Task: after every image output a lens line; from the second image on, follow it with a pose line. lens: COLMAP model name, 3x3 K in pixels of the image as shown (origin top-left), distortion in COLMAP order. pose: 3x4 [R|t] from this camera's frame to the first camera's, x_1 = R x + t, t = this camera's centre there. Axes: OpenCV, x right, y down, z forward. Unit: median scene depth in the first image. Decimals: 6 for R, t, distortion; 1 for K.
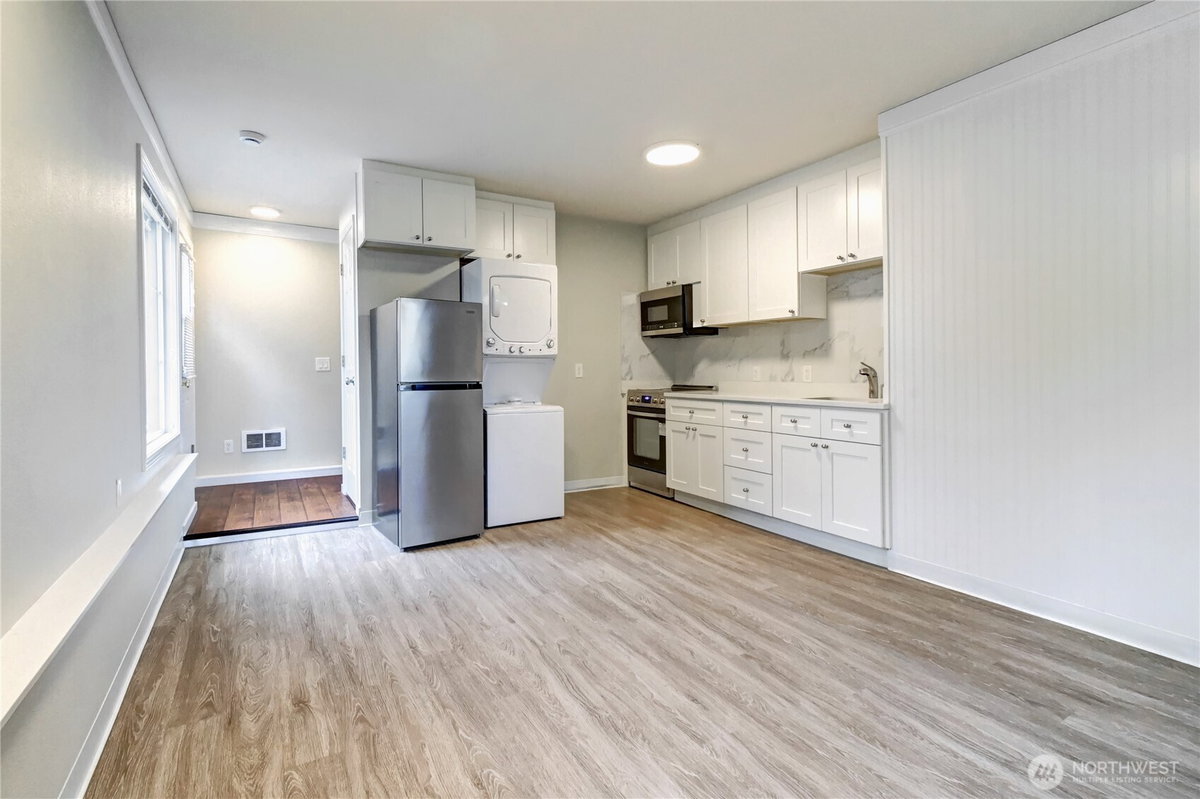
lens RADIAL K [[519.6, 0, 607.3], [0, 519.6, 375.6], [0, 0, 1]] dist [0.014714, -0.009510]
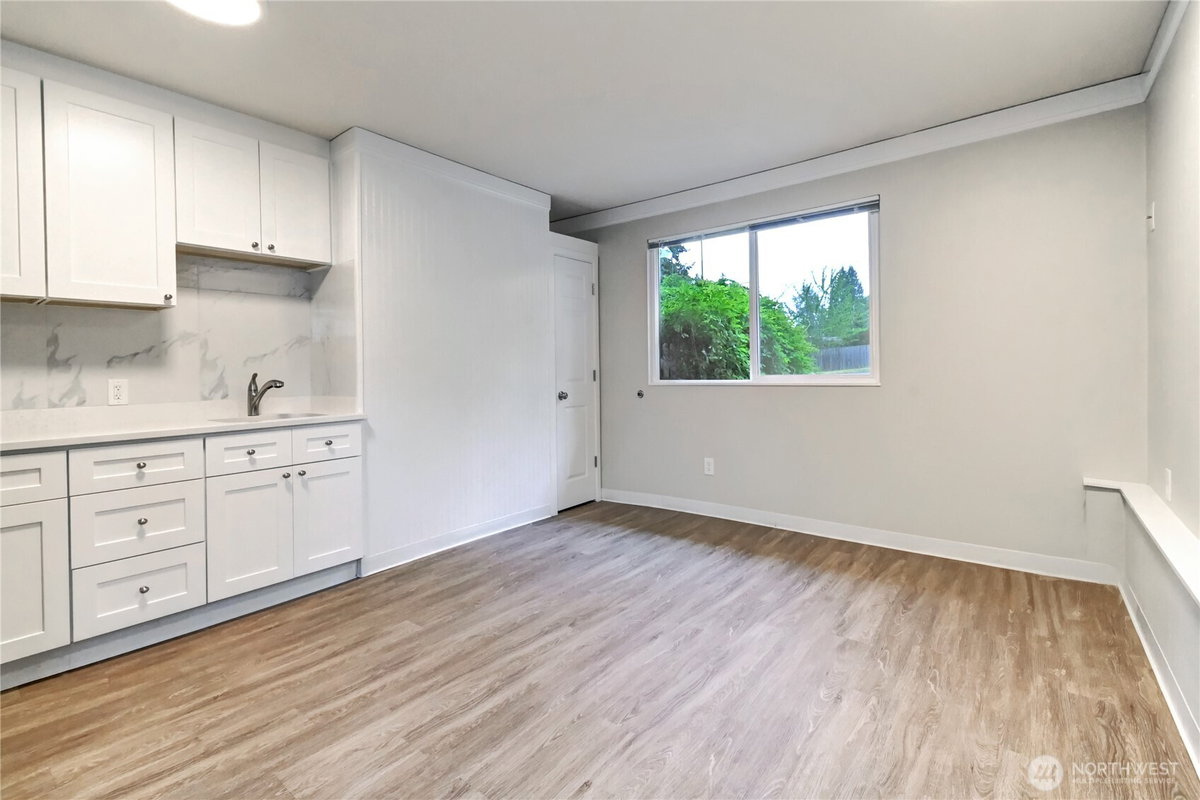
lens RADIAL K [[519.6, 0, 607.3], [0, 519.6, 376.1], [0, 0, 1]] dist [0.014714, -0.009510]
pose [[-0.300394, -0.000828, 0.953815, -0.675206], [0.030899, 0.999466, 0.010599, -0.017424], [-0.953315, 0.032656, -0.300208, 0.991196]]
